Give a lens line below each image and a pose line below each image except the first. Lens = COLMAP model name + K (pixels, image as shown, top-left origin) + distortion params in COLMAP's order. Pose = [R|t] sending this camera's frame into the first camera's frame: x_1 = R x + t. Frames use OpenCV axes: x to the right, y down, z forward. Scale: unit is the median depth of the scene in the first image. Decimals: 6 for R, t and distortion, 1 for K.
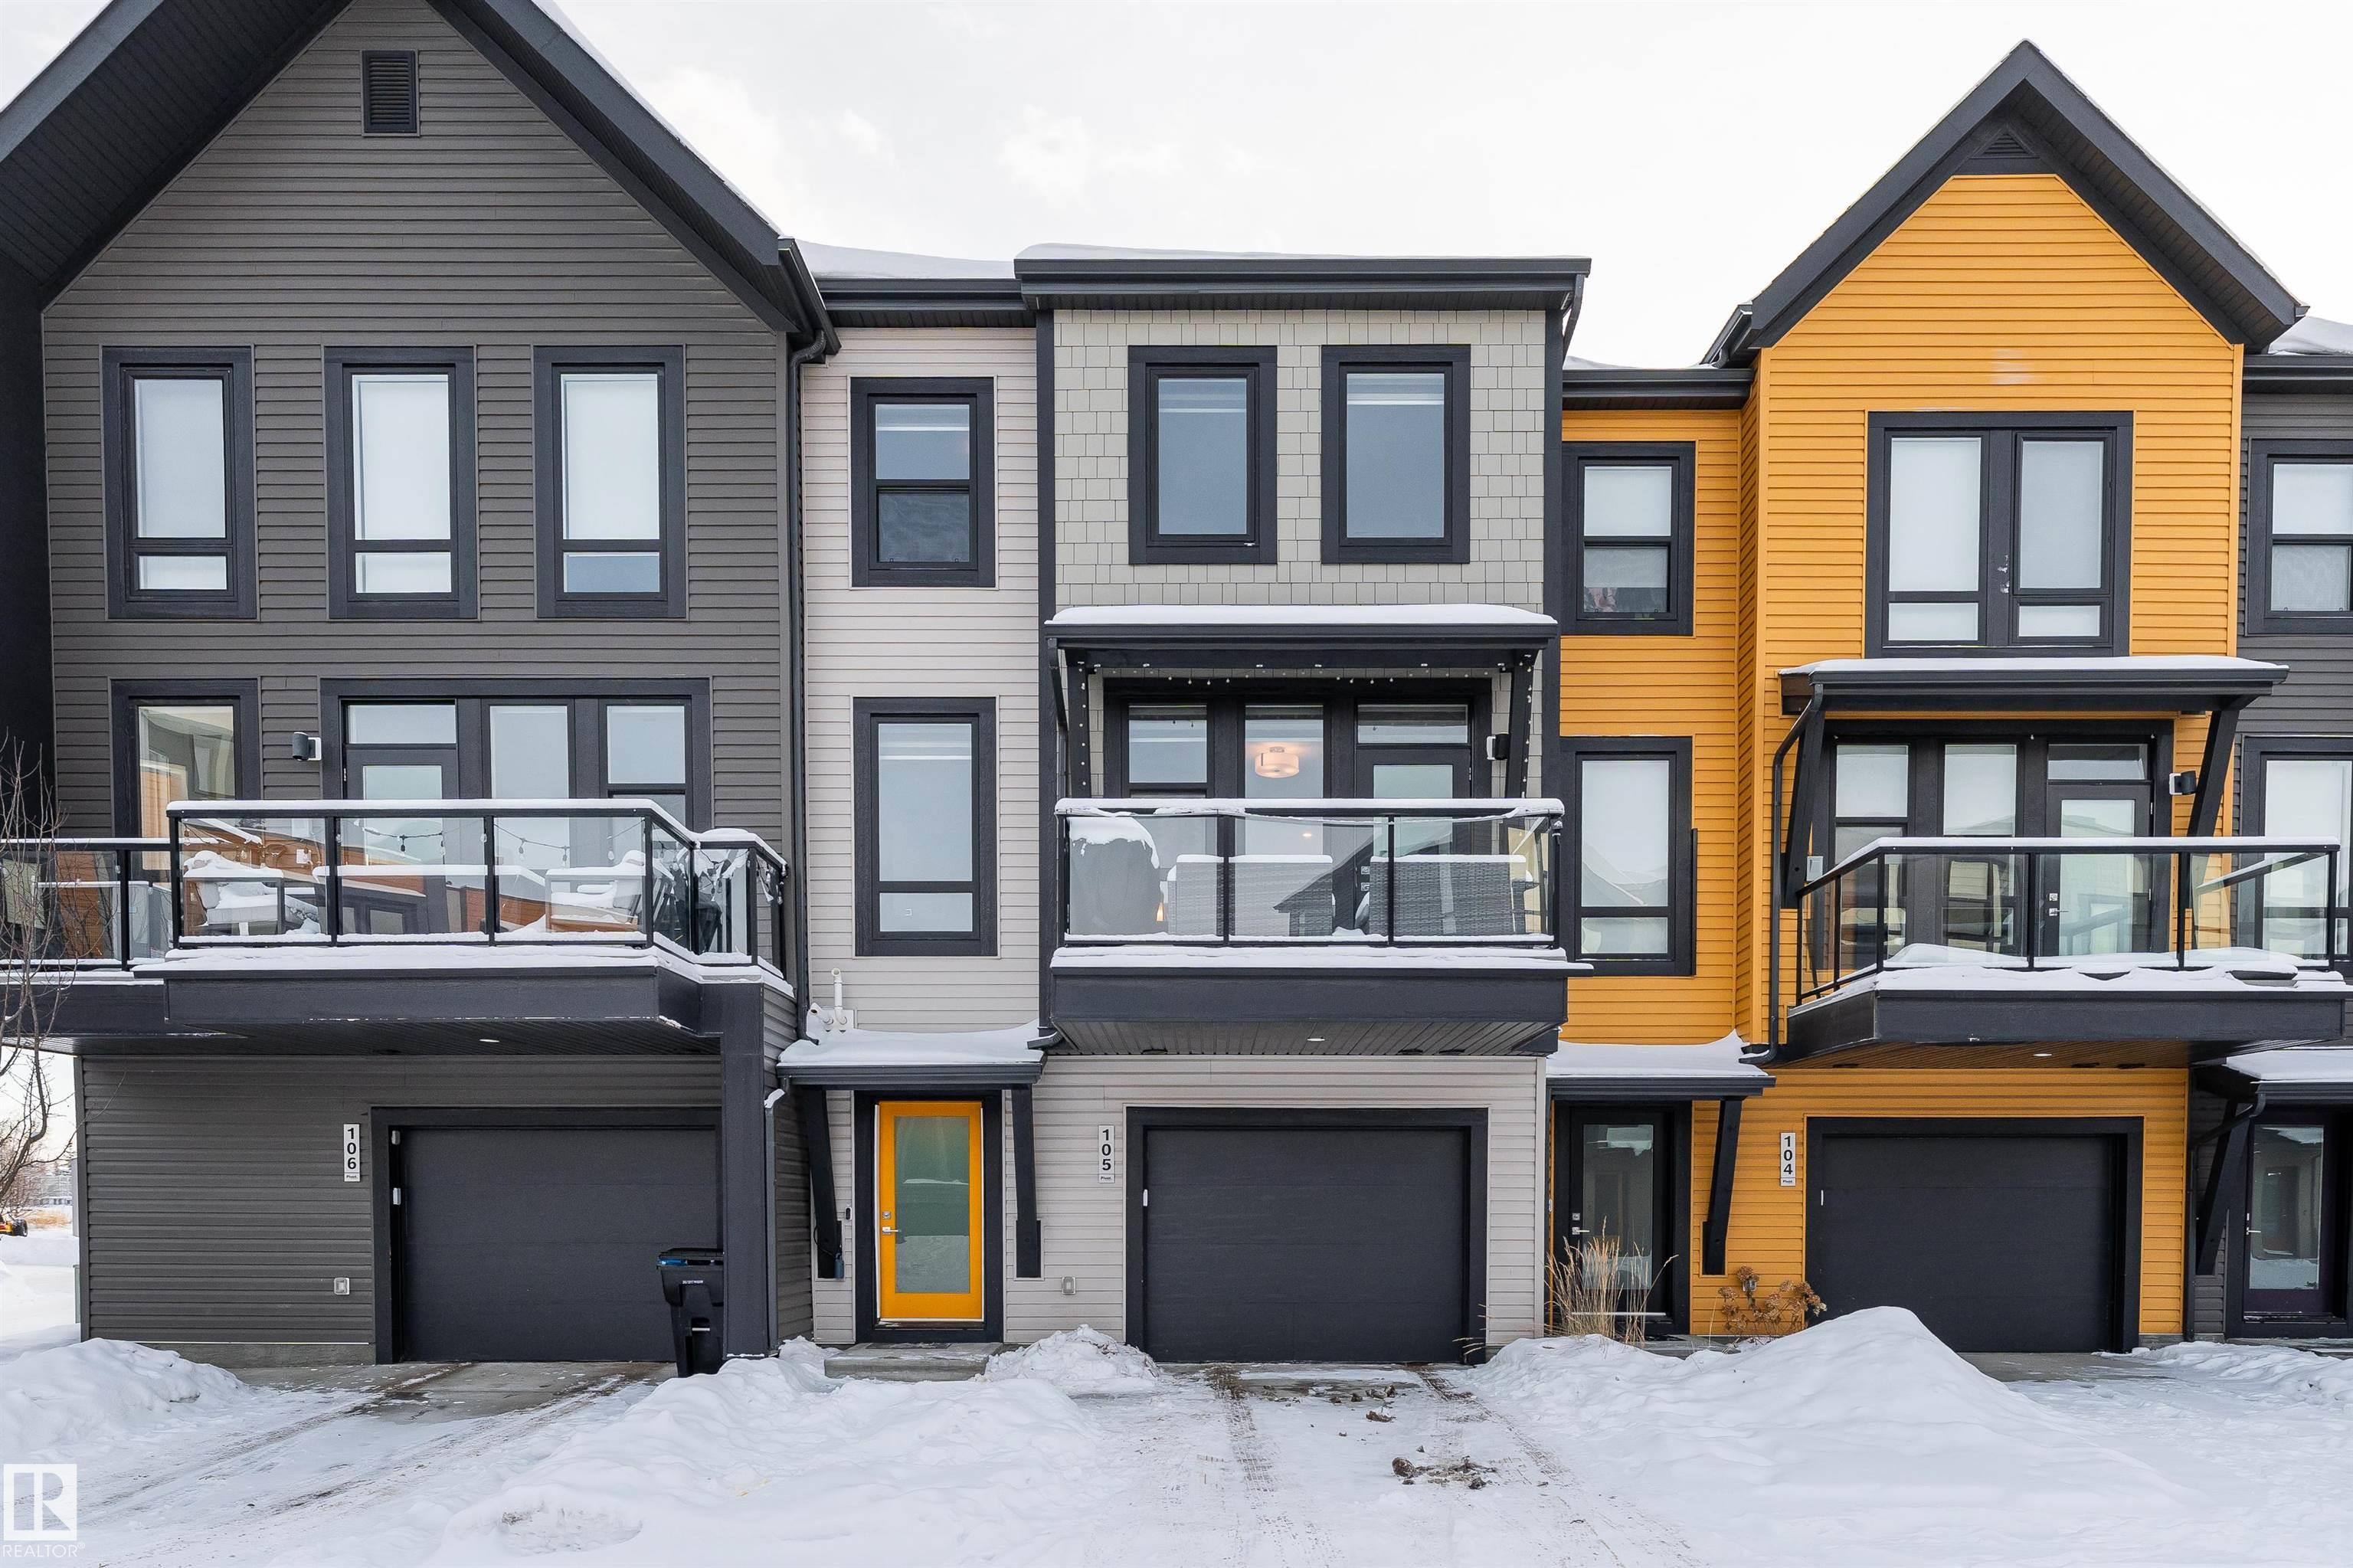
lens RADIAL K [[1185.7, 0, 1176.5], [0, 1185.7, 784.0], [0, 0, 1]] dist [0.000561, 0.000364]
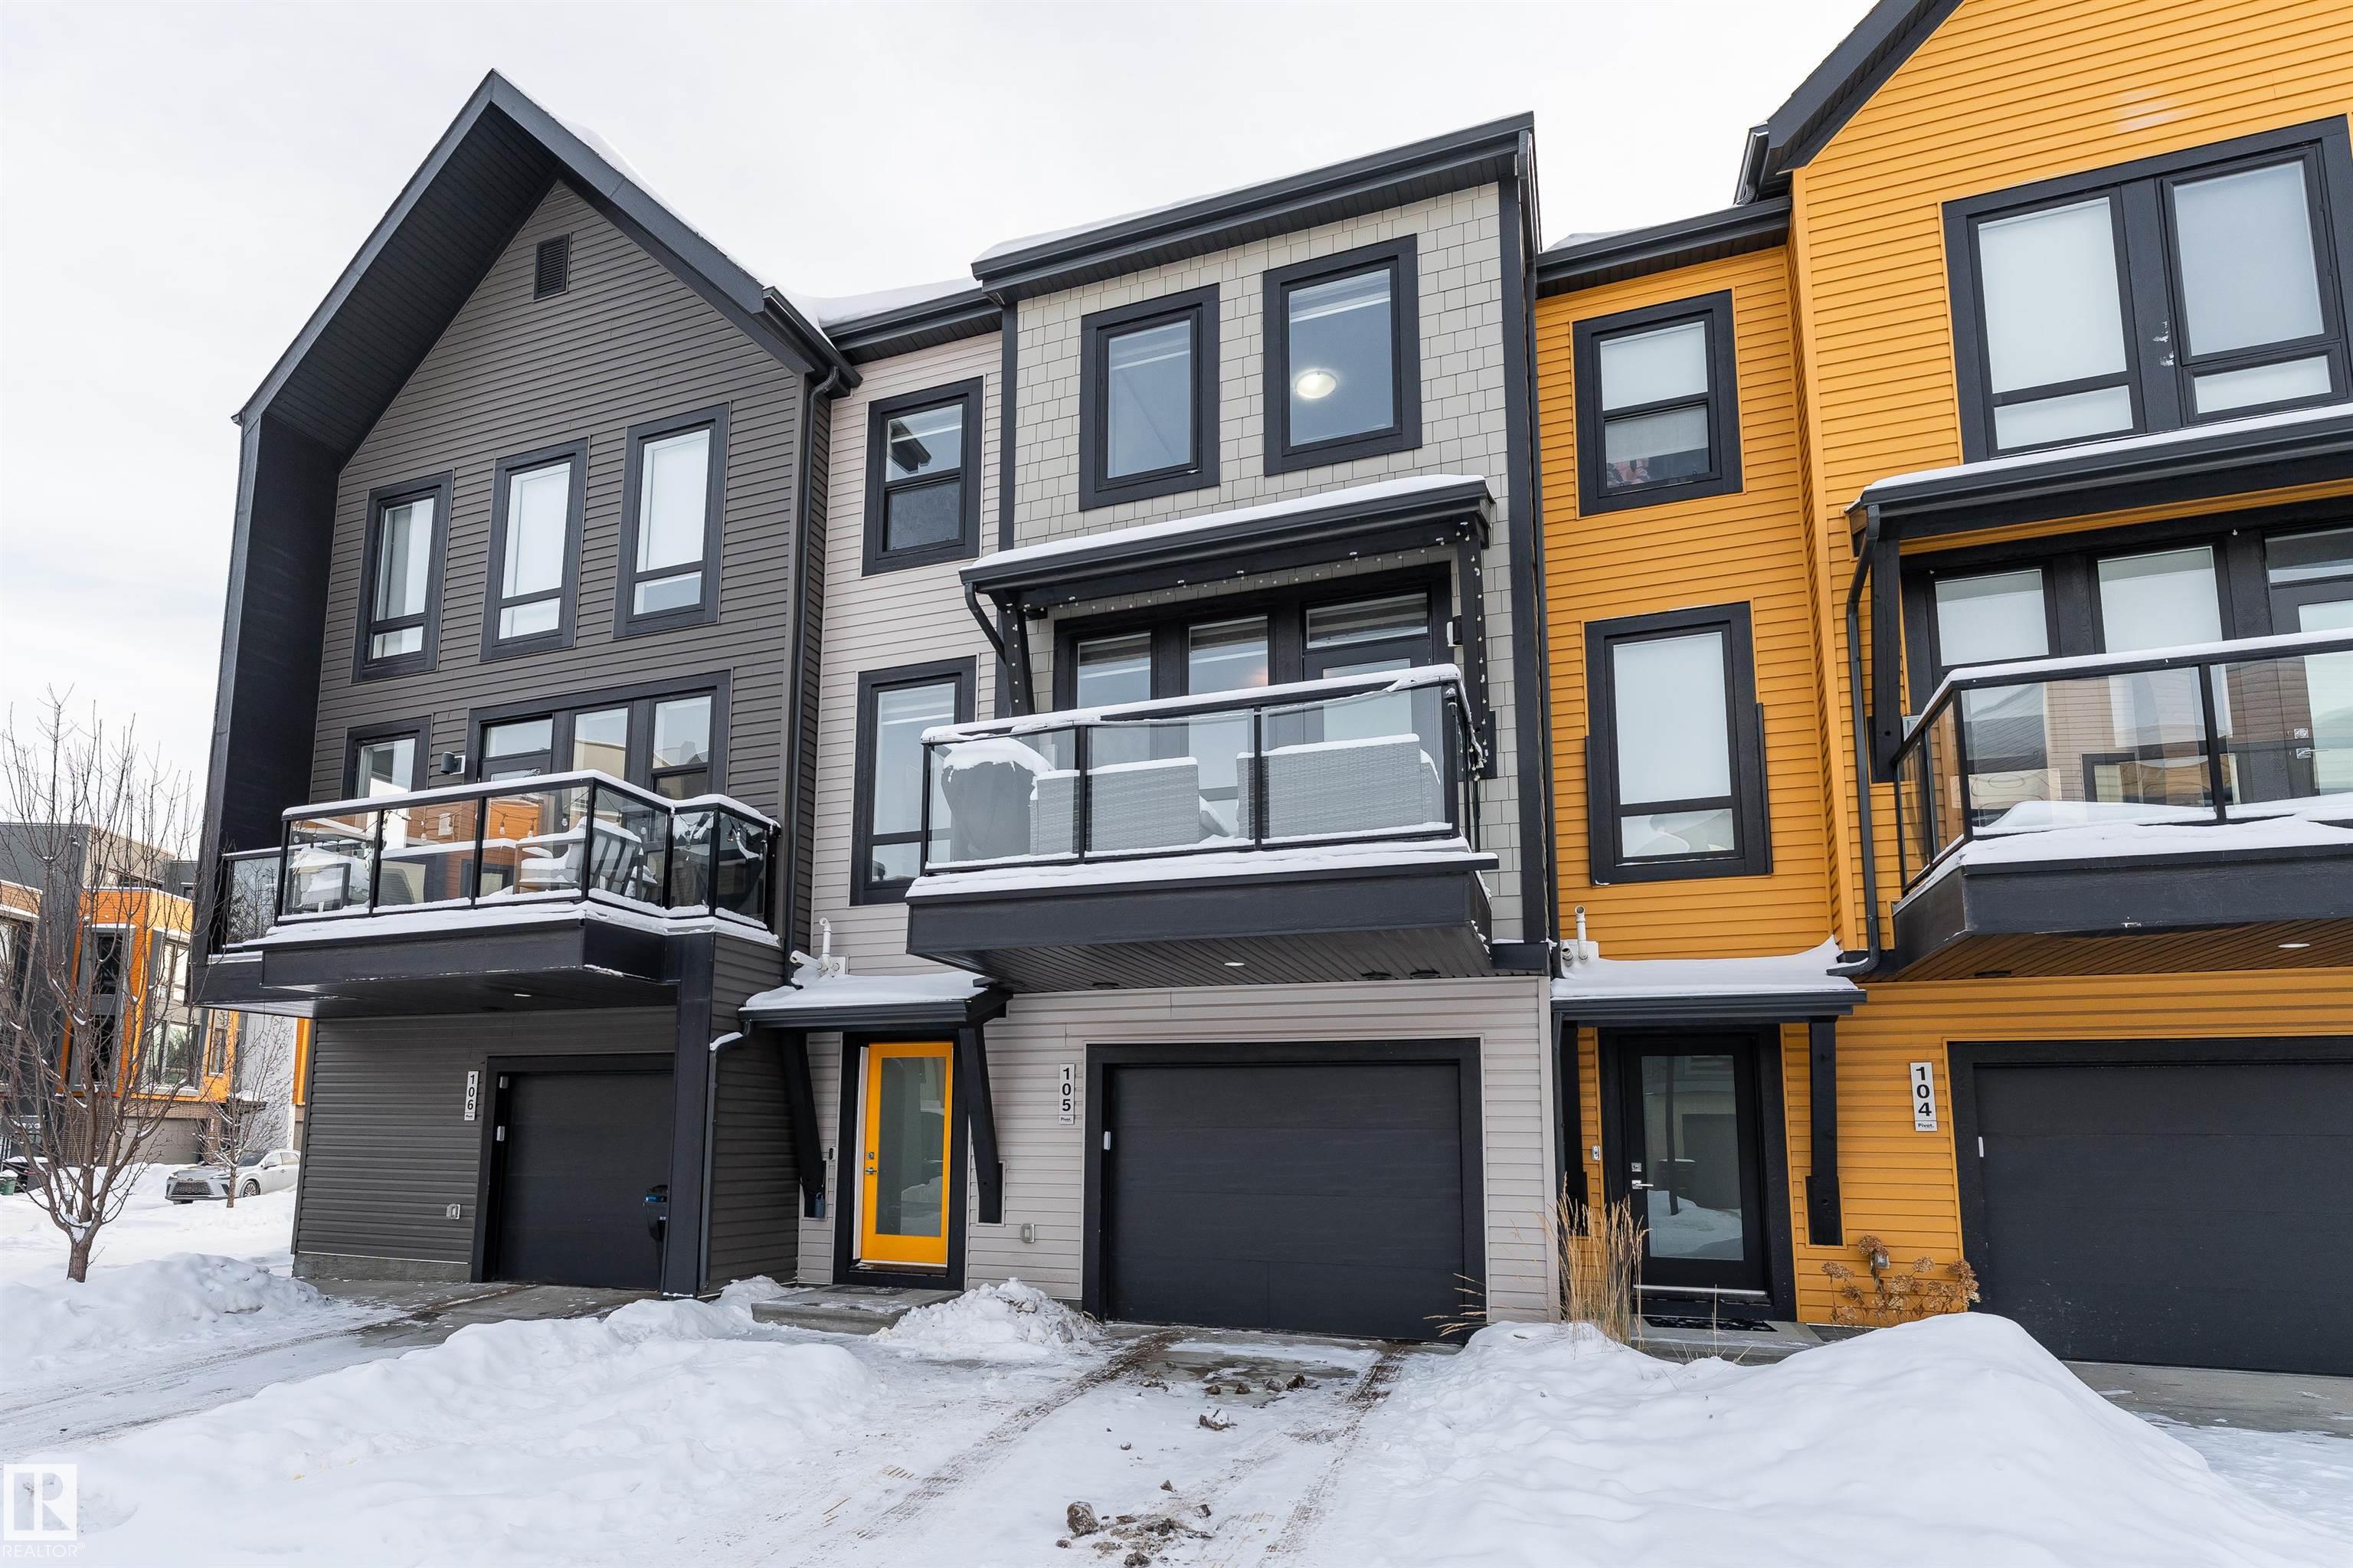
lens RADIAL K [[976.4, 0, 1176.0], [0, 976.4, 714.1], [0, 0, 1]] dist [-0.000137, -0.000215]
pose [[0.949236, -0.118362, -0.291448, 0.273293], [0.097516, 0.991589, -0.085096, 0.072871], [0.299069, 0.052355, 0.952794, 0.225276]]
